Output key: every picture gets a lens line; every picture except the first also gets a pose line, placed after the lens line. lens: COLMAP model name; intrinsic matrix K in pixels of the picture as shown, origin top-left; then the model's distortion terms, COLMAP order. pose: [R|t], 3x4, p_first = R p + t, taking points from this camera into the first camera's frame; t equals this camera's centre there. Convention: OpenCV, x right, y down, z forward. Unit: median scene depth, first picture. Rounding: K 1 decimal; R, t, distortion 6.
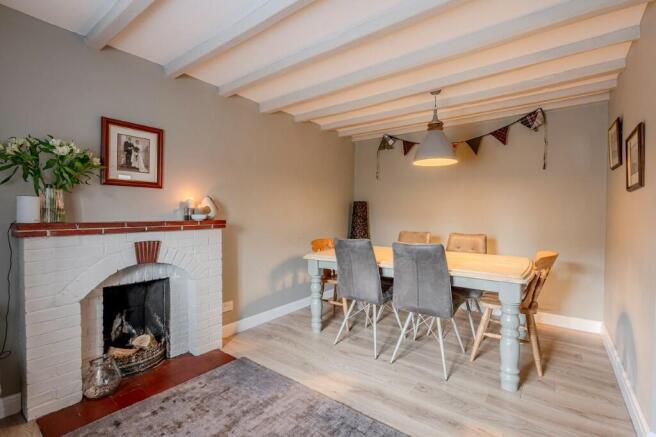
lens RADIAL K [[296.0, 0, 328.0], [0, 296.0, 218.5], [0, 0, 1]] dist [0.000703, 0.000156]
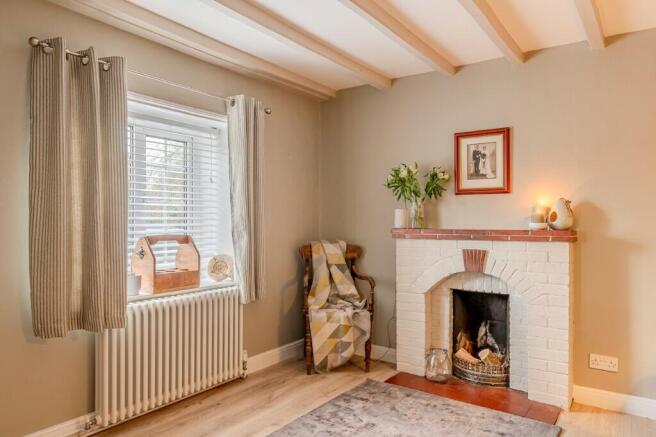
lens RADIAL K [[441.4, 0, 328.0], [0, 441.4, 218.5], [0, 0, 1]] dist [0.000574, 0.000130]
pose [[0.042401, -0.006695, -0.999078, 0.799877], [-0.019164, 0.999788, -0.007513, -0.005877], [0.998917, 0.019465, 0.042264, 0.436221]]
